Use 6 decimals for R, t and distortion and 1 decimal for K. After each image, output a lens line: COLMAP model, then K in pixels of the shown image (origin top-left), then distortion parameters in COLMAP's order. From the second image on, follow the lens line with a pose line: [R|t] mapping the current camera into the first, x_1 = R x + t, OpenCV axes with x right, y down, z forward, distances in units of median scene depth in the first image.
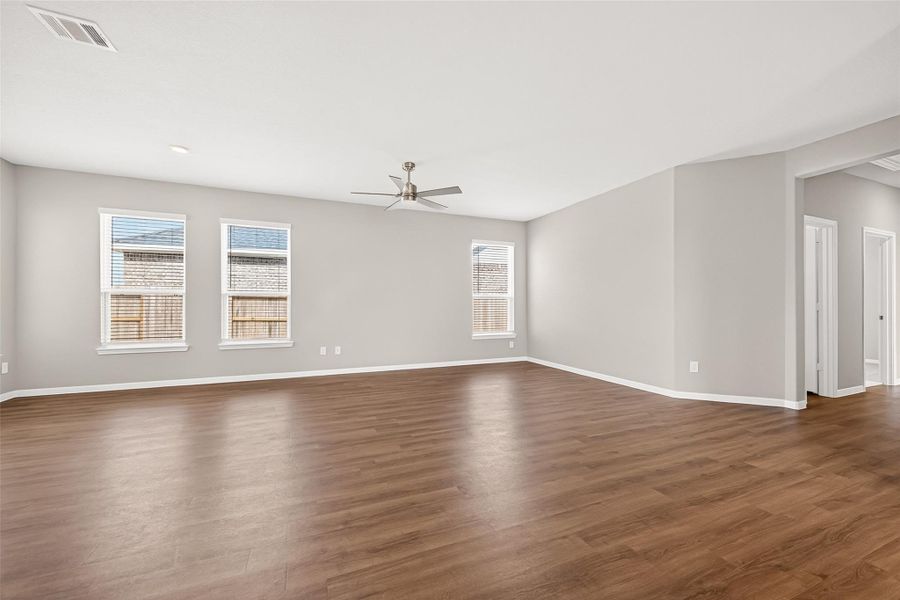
lens RADIAL K [[352.6, 0, 447.8], [0, 352.6, 302.2], [0, 0, 1]] dist [0.000432, -0.000092]
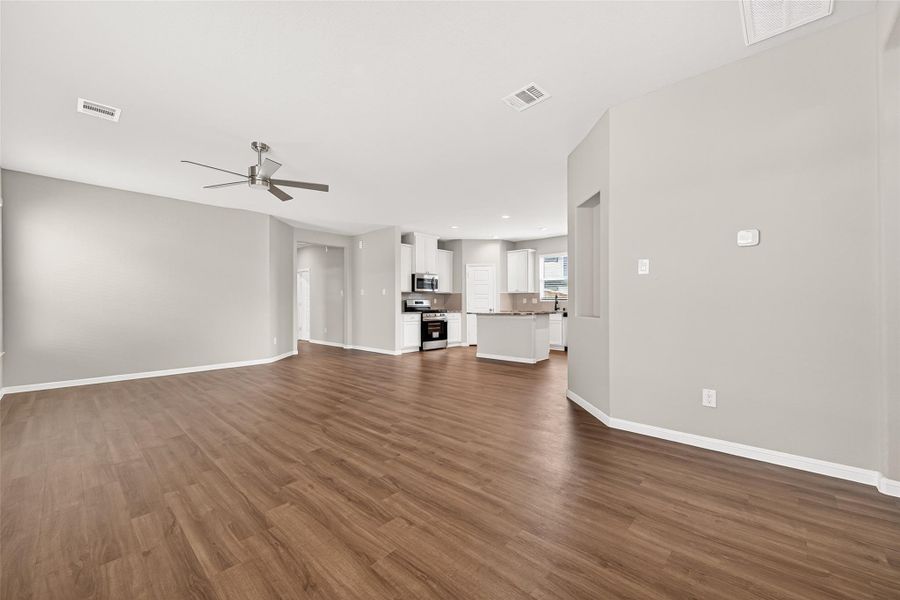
lens RADIAL K [[346.4, 0, 450.0], [0, 346.4, 300.0], [0, 0, 1]] dist [0.000041, -0.000298]
pose [[-0.408324, 0.010483, 0.912777, -0.938982], [-0.004449, 0.999899, -0.013474, 0.006867], [-0.912826, -0.009563, -0.408236, 0.786581]]
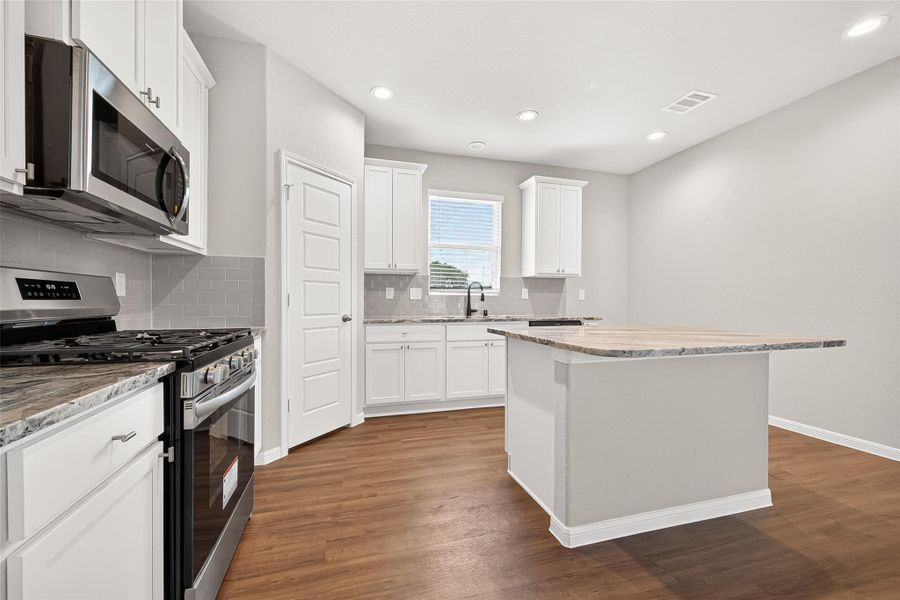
lens RADIAL K [[363.2, 0, 438.3], [0, 363.2, 302.1], [0, 0, 1]] dist [0.001351, 0.000015]
pose [[-0.991665, -0.003080, 0.128803, 0.414056], [-0.003415, 0.999991, -0.002379, 0.005350], [-0.128794, -0.002799, -0.991667, 0.438969]]
